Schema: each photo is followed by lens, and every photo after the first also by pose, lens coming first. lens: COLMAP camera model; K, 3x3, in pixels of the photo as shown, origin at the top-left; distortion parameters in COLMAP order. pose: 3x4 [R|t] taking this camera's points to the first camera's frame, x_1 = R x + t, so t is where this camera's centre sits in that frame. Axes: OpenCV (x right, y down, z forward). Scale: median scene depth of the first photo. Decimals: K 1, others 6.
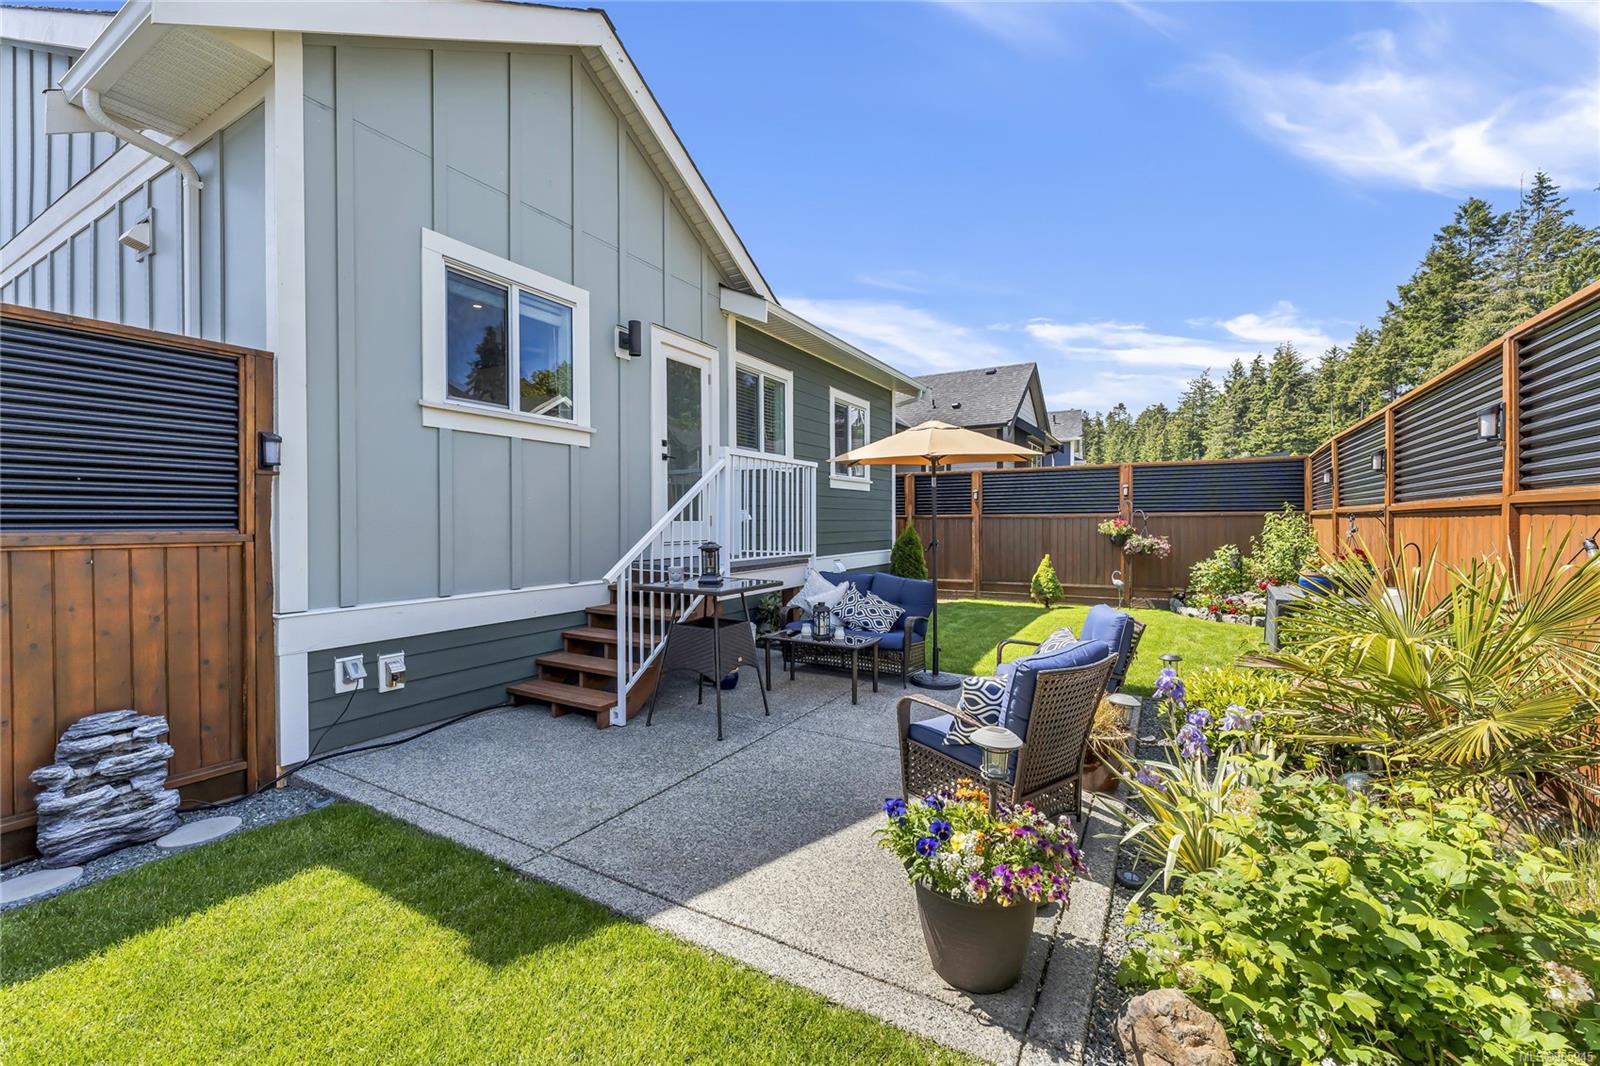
lens RADIAL K [[662.5, 0, 800.0], [0, 662.5, 533.0], [0, 0, 1]] dist [-0.000029, -0.000324]
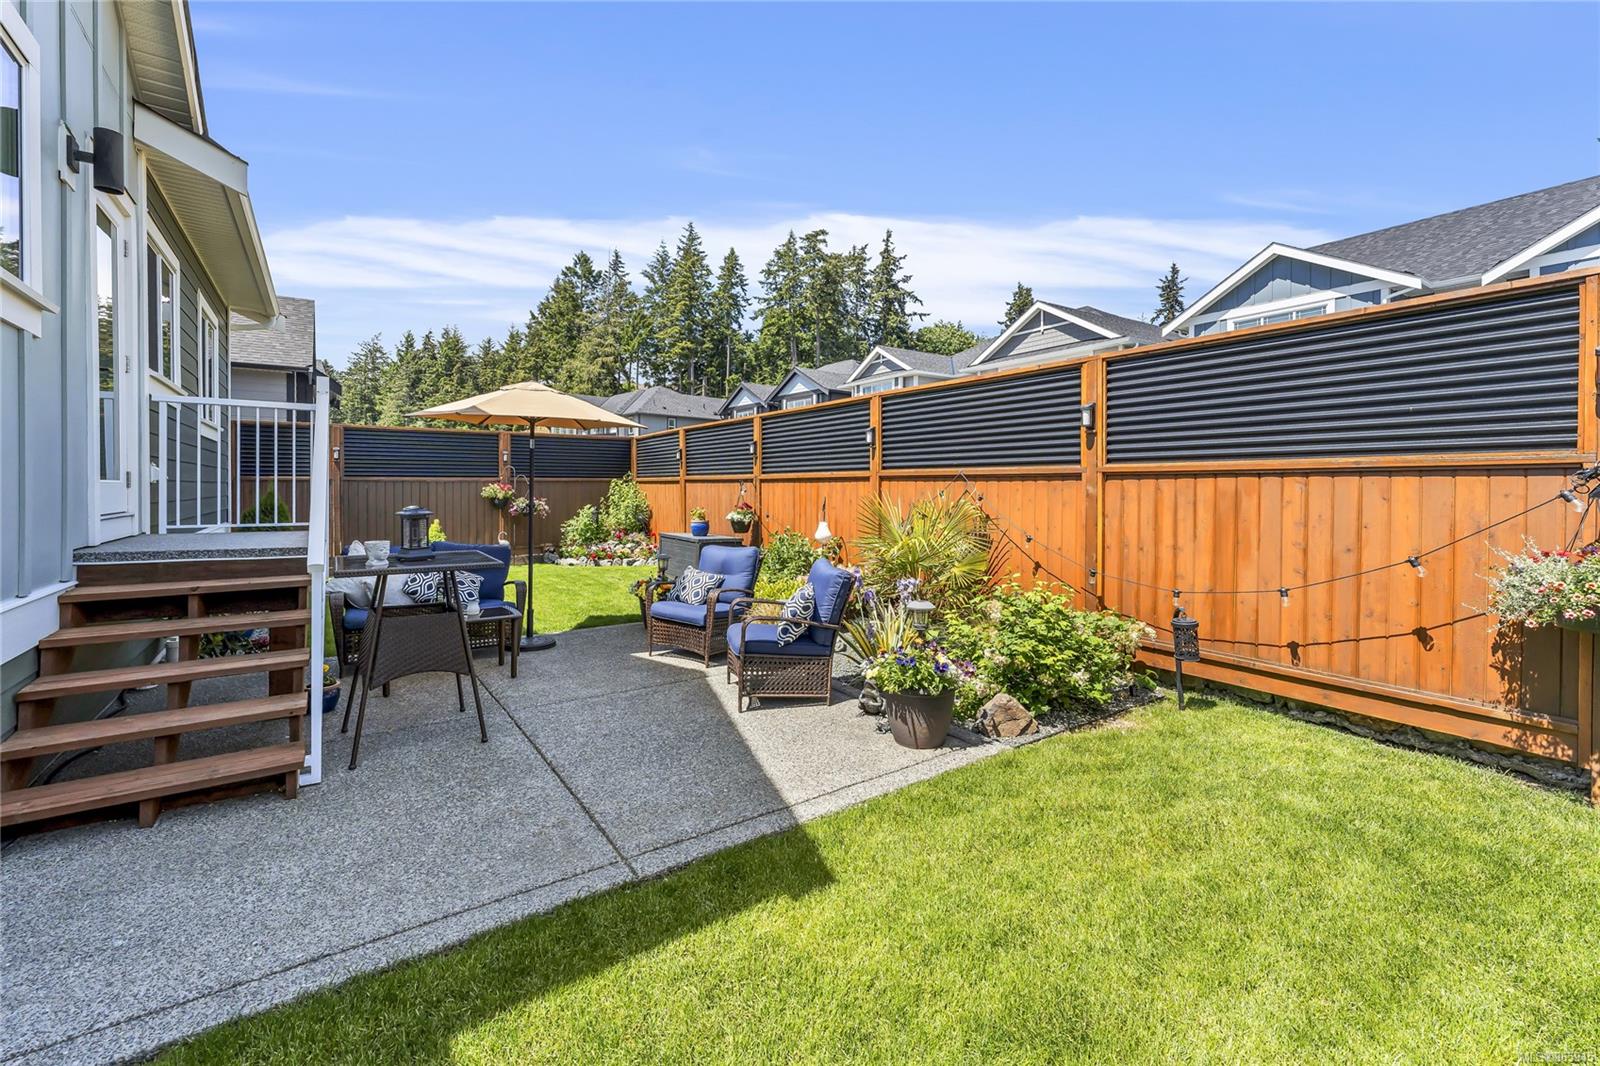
lens RADIAL K [[664.3, 0, 805.1], [0, 664.3, 498.3], [0, 0, 1]] dist [0.001091, 0.000052]
pose [[0.407008, -0.012579, 0.913338, -0.299396], [0.013987, 0.999874, 0.007538, 0.002045], [-0.913318, 0.009707, 0.407132, 0.119108]]
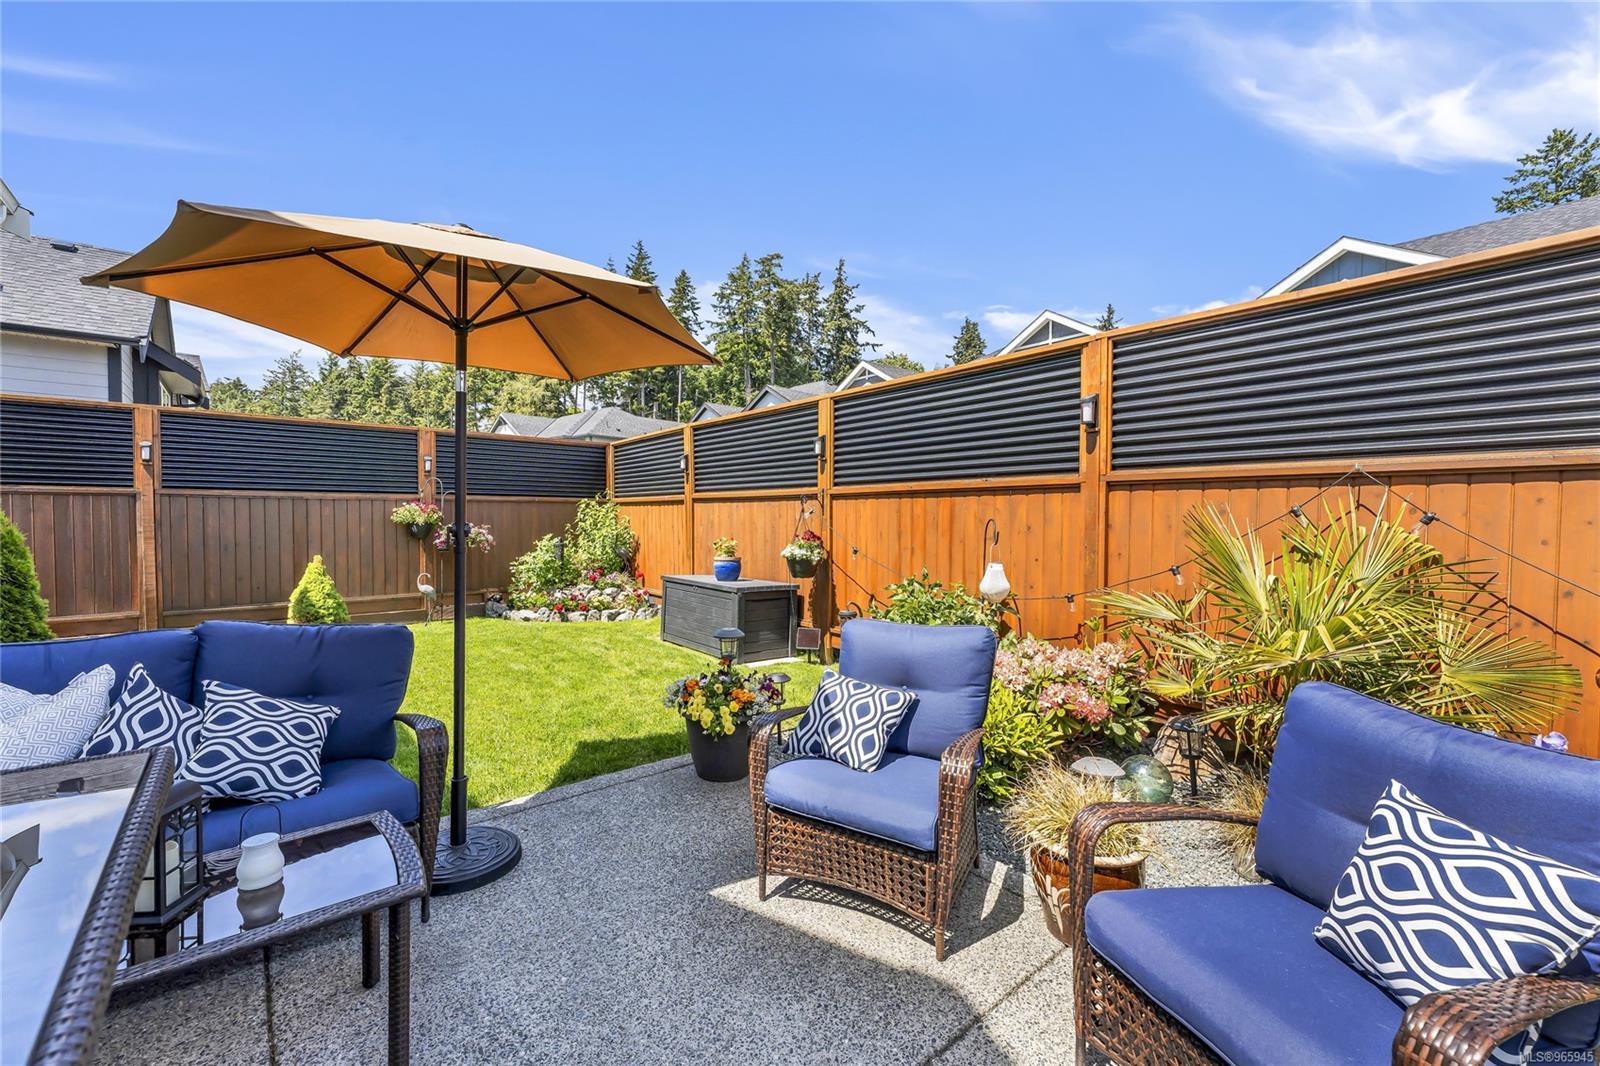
lens RADIAL K [[650.8, 0, 797.7], [0, 650.8, 541.0], [0, 0, 1]] dist [-0.000894, -0.000175]
pose [[0.336838, -0.028213, 0.941140, -0.059782], [0.011043, 0.999601, 0.026013, 0.007592], [-0.941498, 0.001631, 0.337015, 0.366608]]
